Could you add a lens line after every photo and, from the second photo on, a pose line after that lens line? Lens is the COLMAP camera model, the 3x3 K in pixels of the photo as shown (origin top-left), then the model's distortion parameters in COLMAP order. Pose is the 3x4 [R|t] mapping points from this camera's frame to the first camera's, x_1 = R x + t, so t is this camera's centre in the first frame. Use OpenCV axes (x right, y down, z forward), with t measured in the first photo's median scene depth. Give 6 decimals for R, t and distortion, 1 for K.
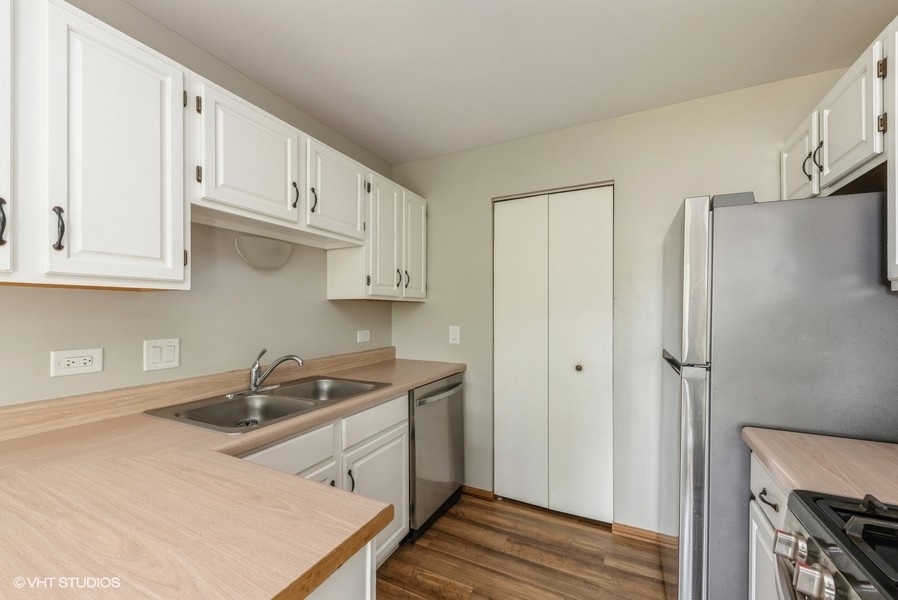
lens RADIAL K [[364.2, 0, 446.7], [0, 364.2, 311.2], [0, 0, 1]] dist [0.003605, 0.000028]
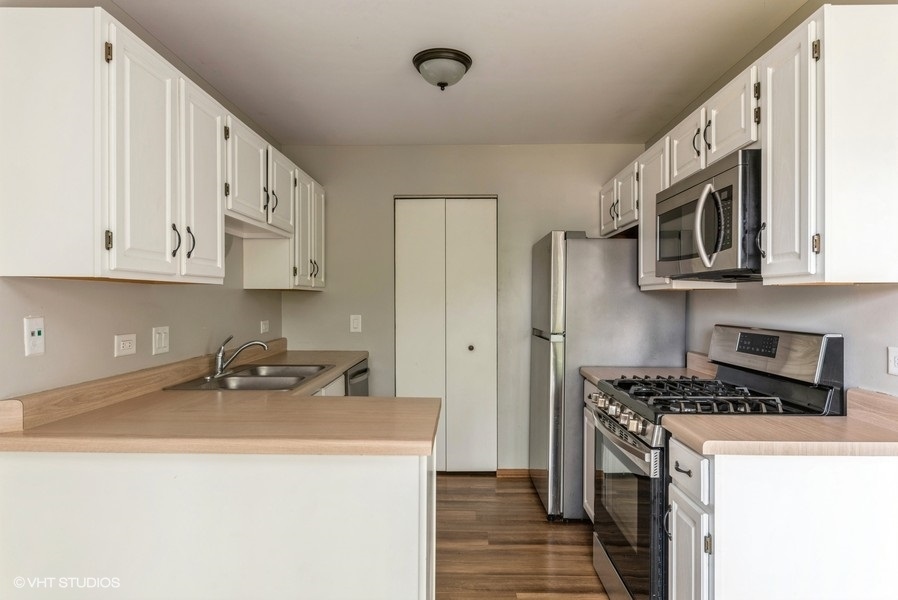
lens RADIAL K [[539.3, 0, 447.7], [0, 539.3, 301.0], [0, 0, 1]] dist [-0.002473, 0.000113]
pose [[0.903763, -0.002267, 0.428028, -0.527002], [0.000930, 0.999994, 0.003333, -0.004299], [-0.428033, -0.002614, 0.903760, -0.642808]]
